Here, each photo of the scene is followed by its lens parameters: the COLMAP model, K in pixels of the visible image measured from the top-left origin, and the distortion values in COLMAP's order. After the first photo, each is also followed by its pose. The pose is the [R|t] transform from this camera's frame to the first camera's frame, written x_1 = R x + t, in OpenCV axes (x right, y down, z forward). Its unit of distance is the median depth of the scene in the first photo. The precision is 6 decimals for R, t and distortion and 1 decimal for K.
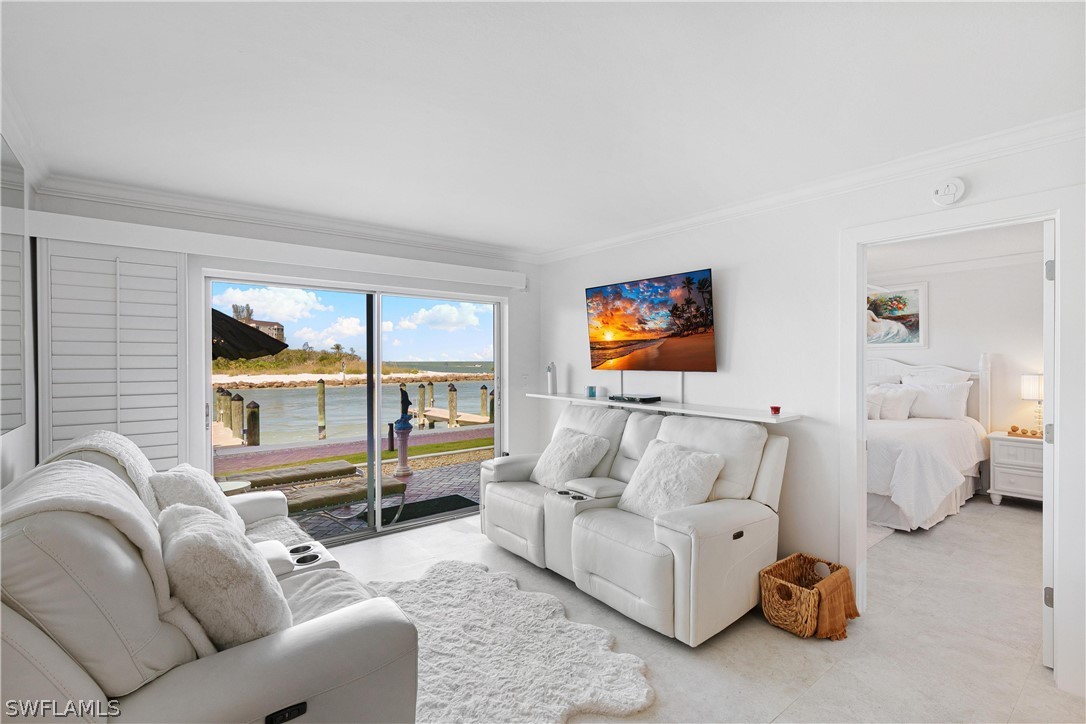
lens RADIAL K [[491.2, 0, 569.3], [0, 491.2, 360.6], [0, 0, 1]] dist [0.009876, -0.001041]
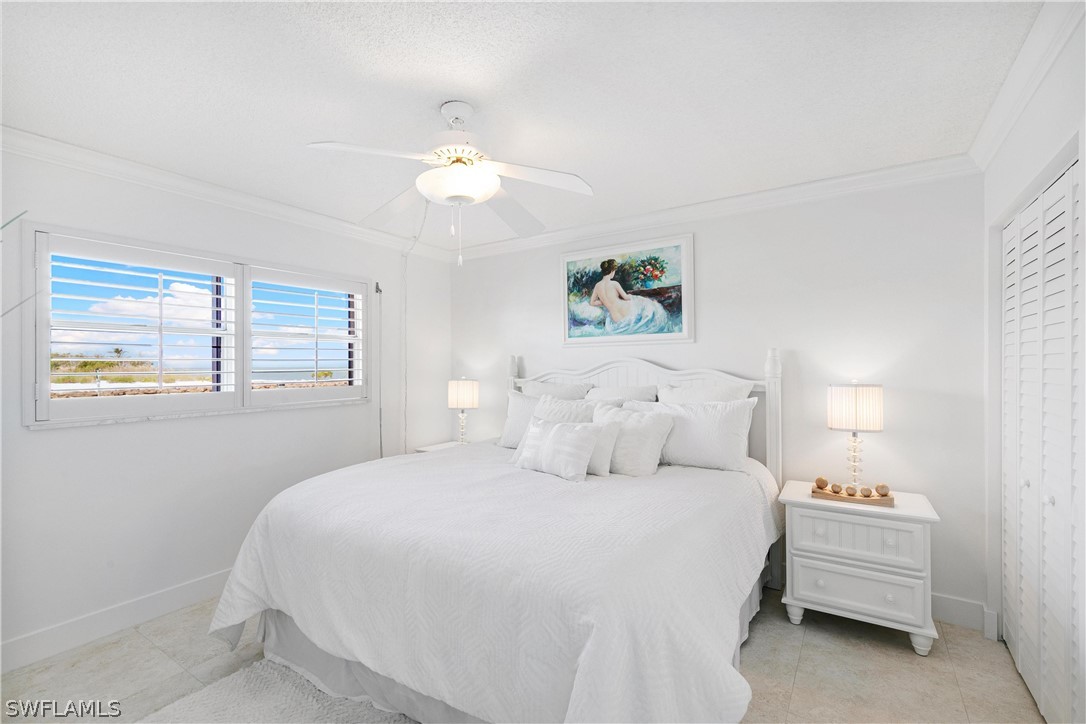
lens RADIAL K [[491.2, 0, 543.5], [0, 491.2, 361.1], [0, 0, 1]] dist [0.009876, -0.001041]
pose [[0.958492, -0.002346, 0.285110, 0.812799], [0.004603, 0.999963, -0.007248, 0.005457], [-0.285083, 0.008259, 0.958467, 1.021698]]
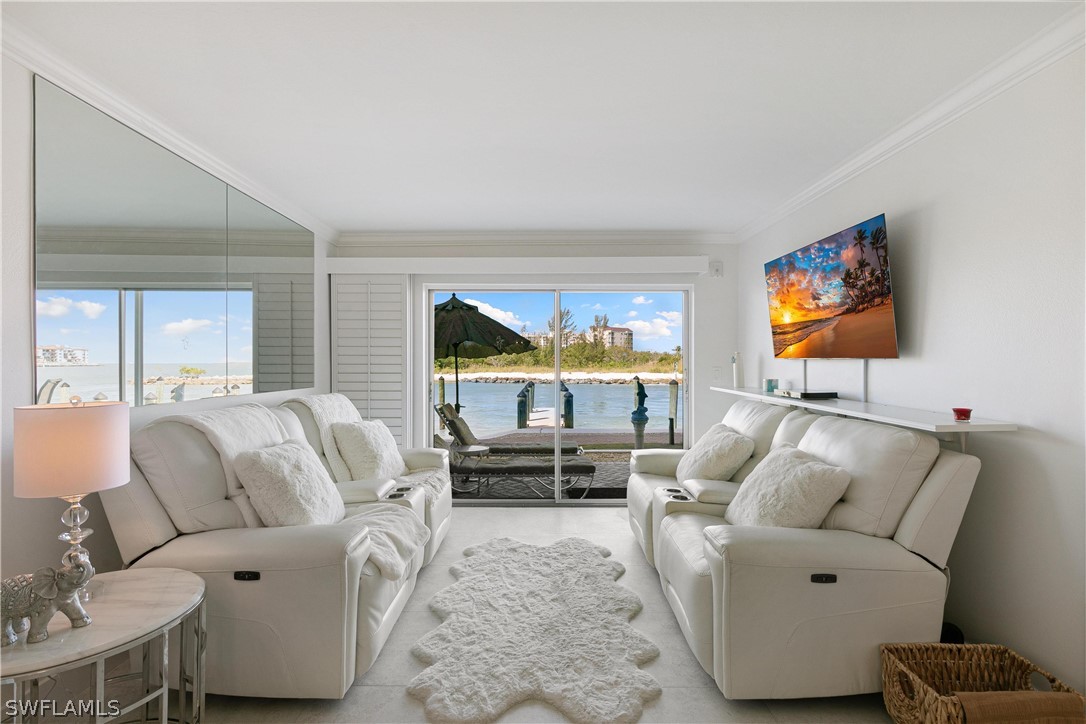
lens RADIAL K [[491.2, 0, 559.2], [0, 491.2, 359.6], [0, 0, 1]] dist [0.009876, -0.001041]
pose [[0.784510, -0.003095, -0.620108, 0.314272], [0.001765, 0.999995, -0.002759, 0.023146], [0.620114, 0.001070, 0.784511, 0.124874]]
